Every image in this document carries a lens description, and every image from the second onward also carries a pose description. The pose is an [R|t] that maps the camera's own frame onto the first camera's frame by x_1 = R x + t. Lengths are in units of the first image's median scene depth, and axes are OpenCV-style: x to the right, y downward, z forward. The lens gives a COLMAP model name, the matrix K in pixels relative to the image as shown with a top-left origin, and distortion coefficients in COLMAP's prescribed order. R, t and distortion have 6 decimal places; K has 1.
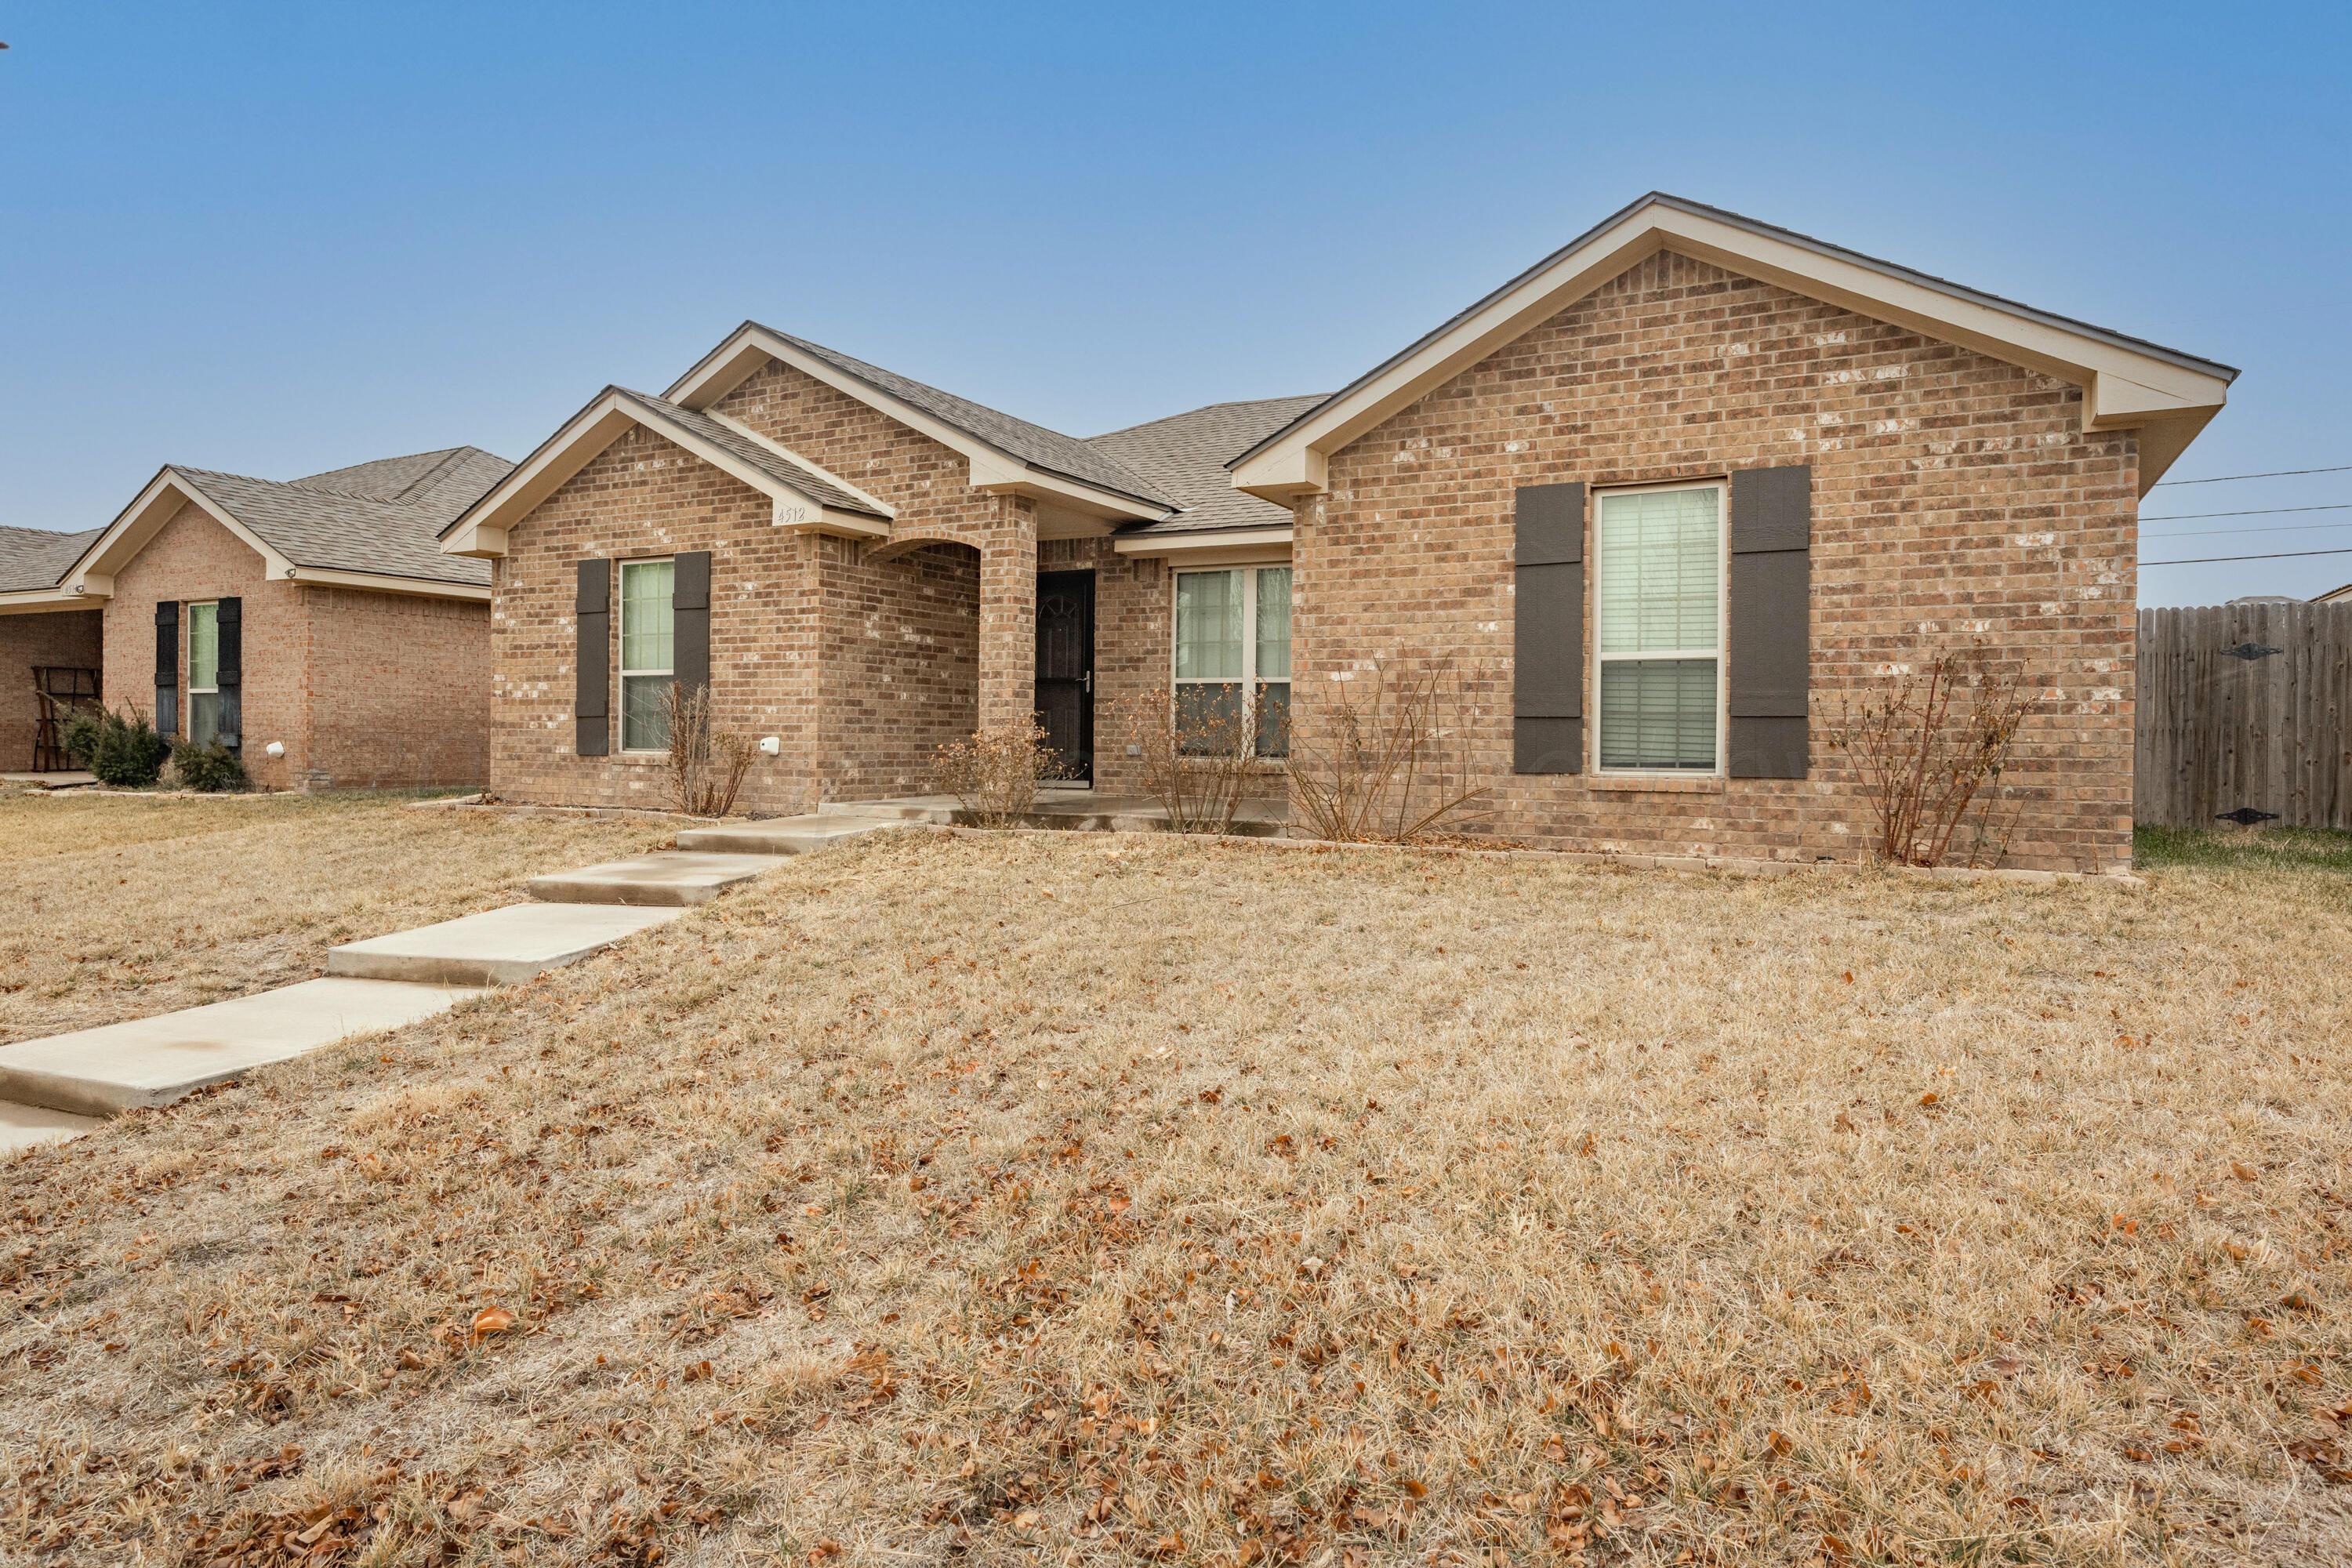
lens RADIAL K [[1335.2, 0, 1175.0], [0, 1335.2, 763.2], [0, 0, 1]] dist [0.000338, 0.000258]
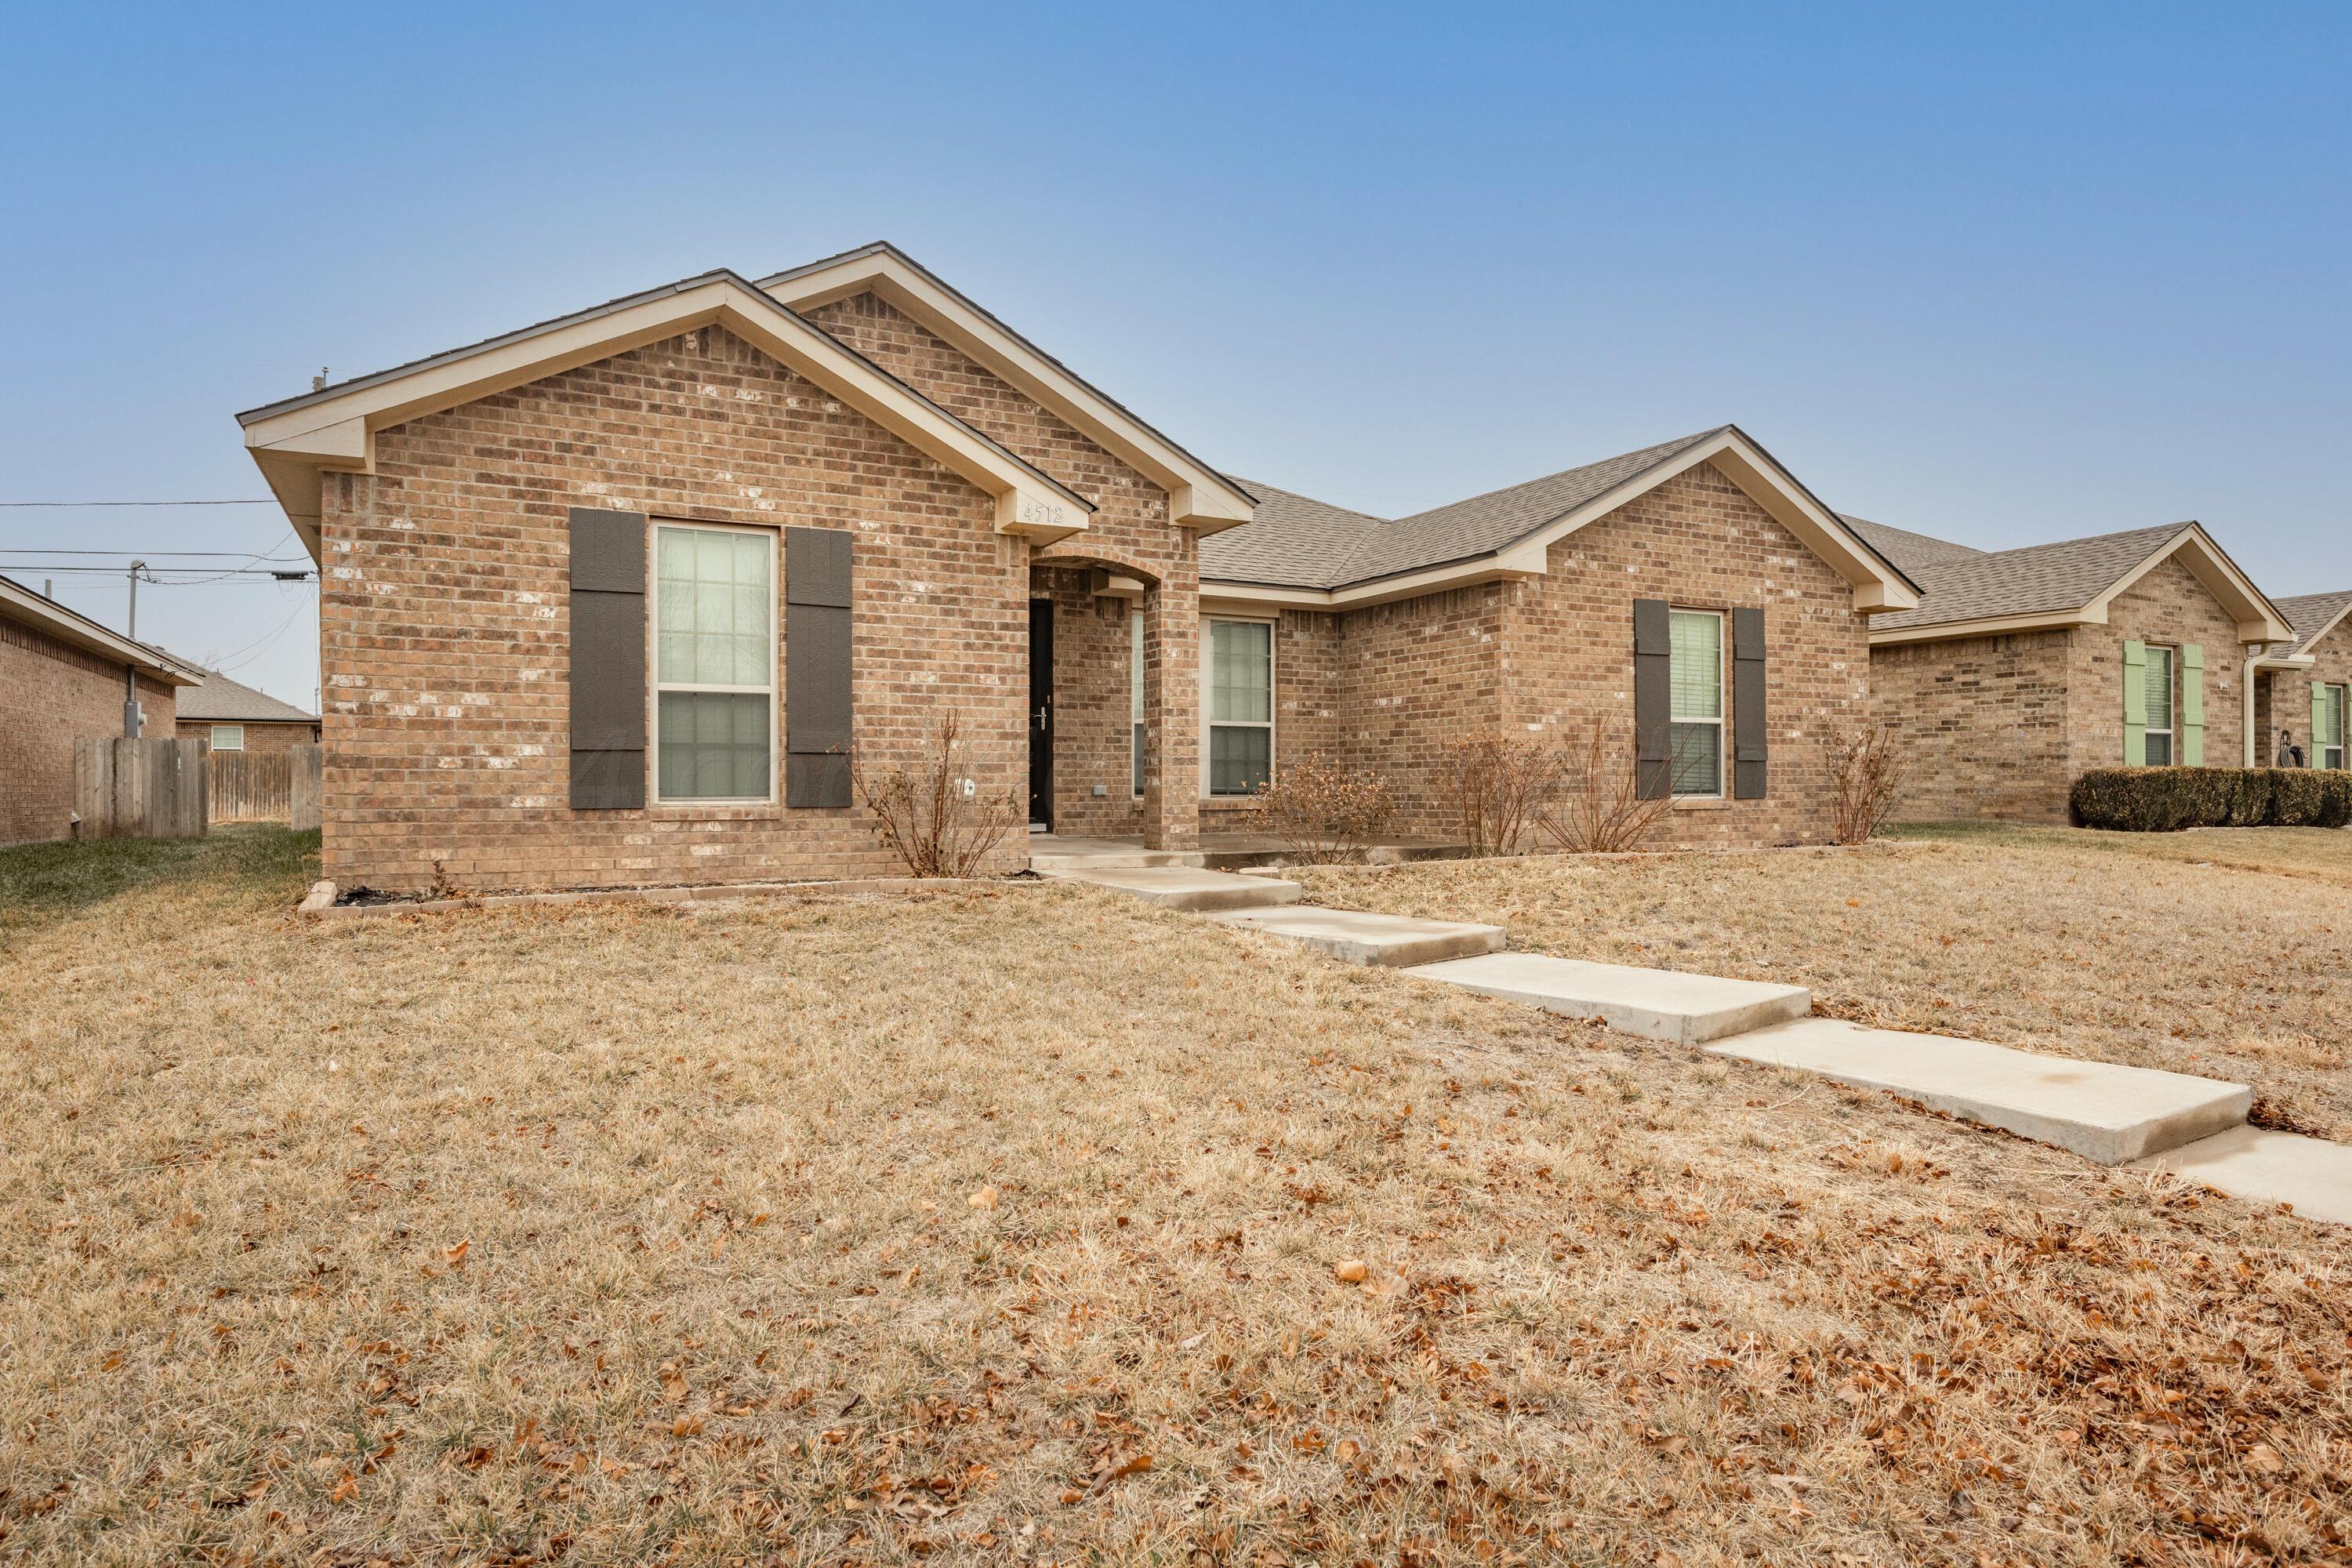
lens RADIAL K [[1345.5, 0, 1148.5], [0, 1345.5, 795.4], [0, 0, 1]] dist [0.002702, 0.000213]
pose [[0.580571, -0.016491, 0.814043, -0.929558], [0.021362, 0.999759, 0.005018, -0.011693], [-0.813930, 0.014476, 0.580783, 0.453722]]
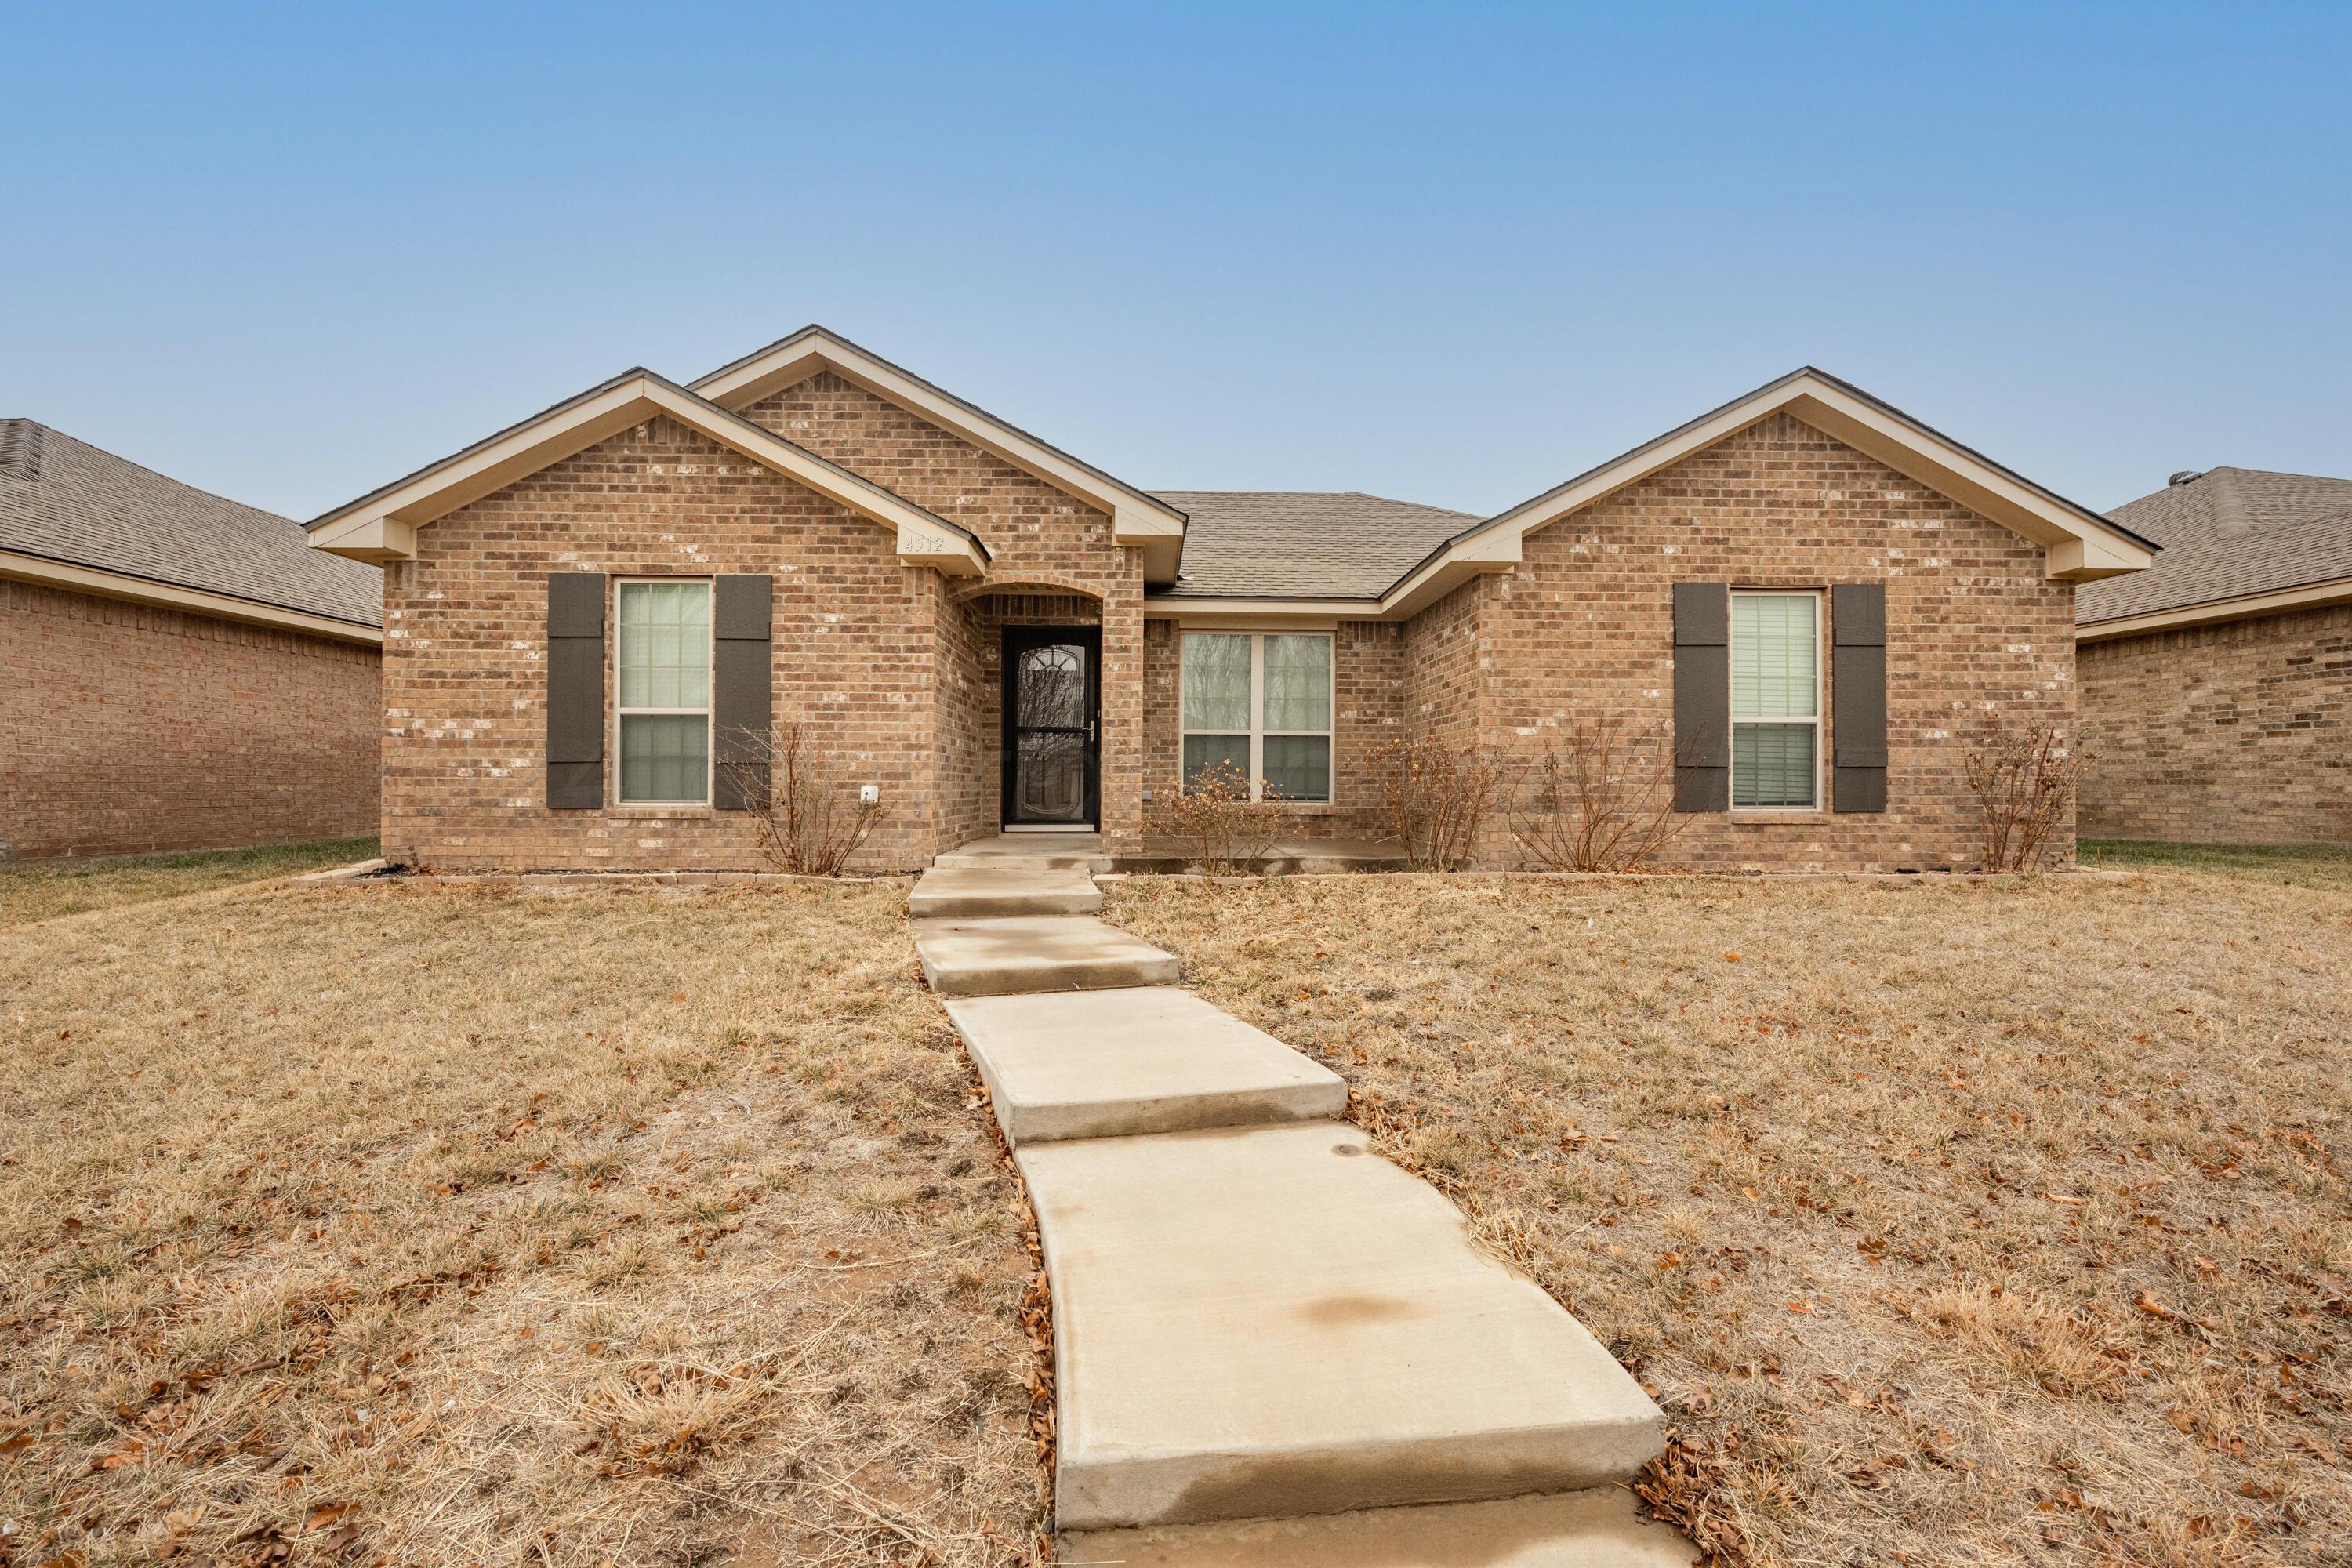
lens RADIAL K [[1035.5, 0, 1160.8], [0, 1035.5, 789.4], [0, 0, 1]] dist [-0.000735, -0.000398]
pose [[0.876393, -0.008043, 0.481529, -0.484070], [0.012955, 0.999892, -0.006876, -0.009920], [-0.481422, 0.012264, 0.876403, 0.295151]]
